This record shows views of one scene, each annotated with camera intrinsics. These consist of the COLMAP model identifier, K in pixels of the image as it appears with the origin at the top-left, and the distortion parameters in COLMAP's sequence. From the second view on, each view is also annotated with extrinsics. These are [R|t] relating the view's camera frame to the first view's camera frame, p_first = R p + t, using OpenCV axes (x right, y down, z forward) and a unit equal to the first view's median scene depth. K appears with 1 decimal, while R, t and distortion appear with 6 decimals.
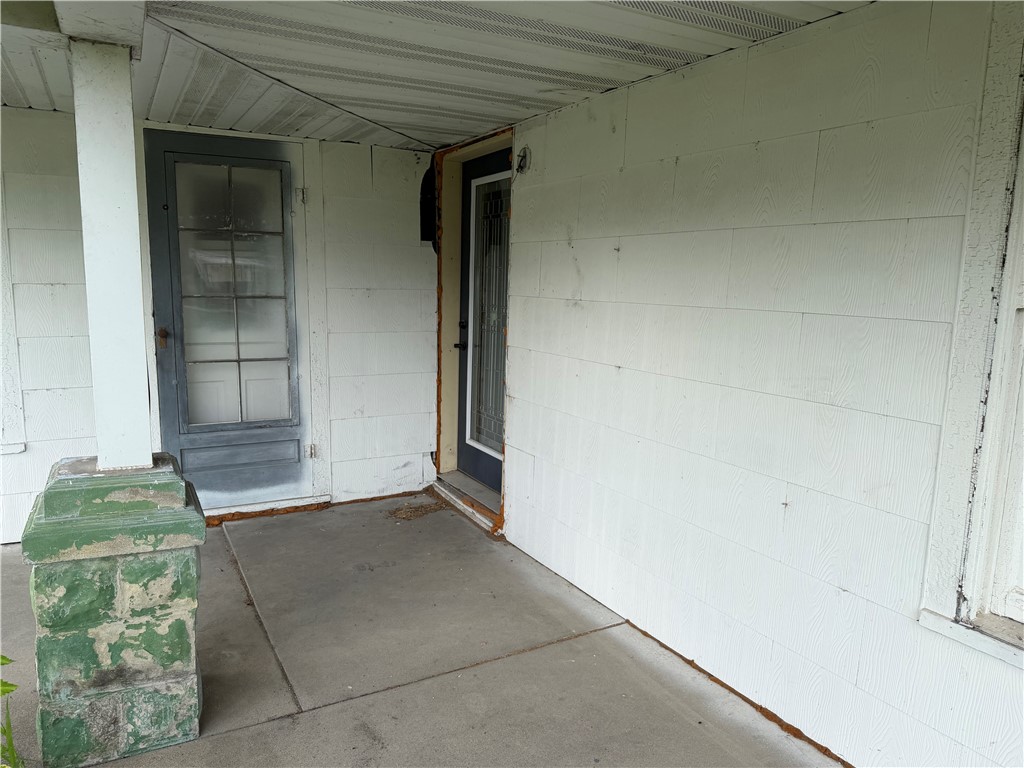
lens RADIAL K [[718.5, 0, 536.7], [0, 718.5, 393.5], [0, 0, 1]] dist [0.014762, -0.018594]
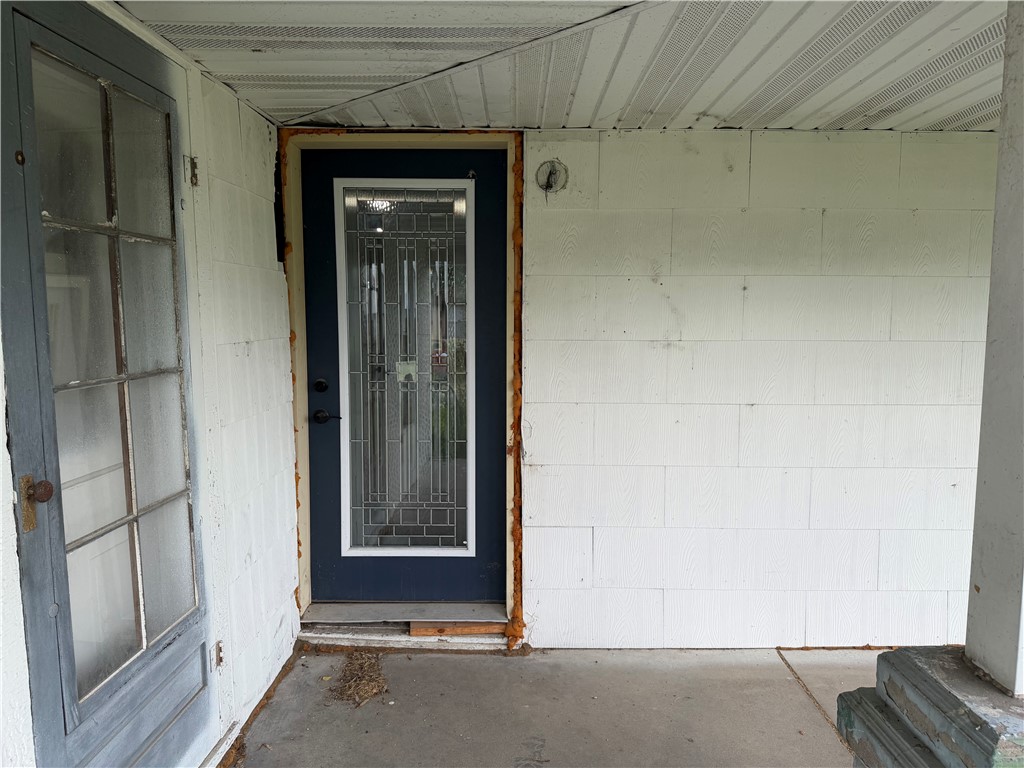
lens RADIAL K [[718.5, 0, 513.3], [0, 718.5, 383.7], [0, 0, 1]] dist [0.014762, -0.018594]
pose [[0.507682, -0.105248, 0.855092, -0.760773], [0.145001, 0.988790, 0.035614, -0.124576], [-0.849255, 0.105908, 0.517252, 0.631797]]
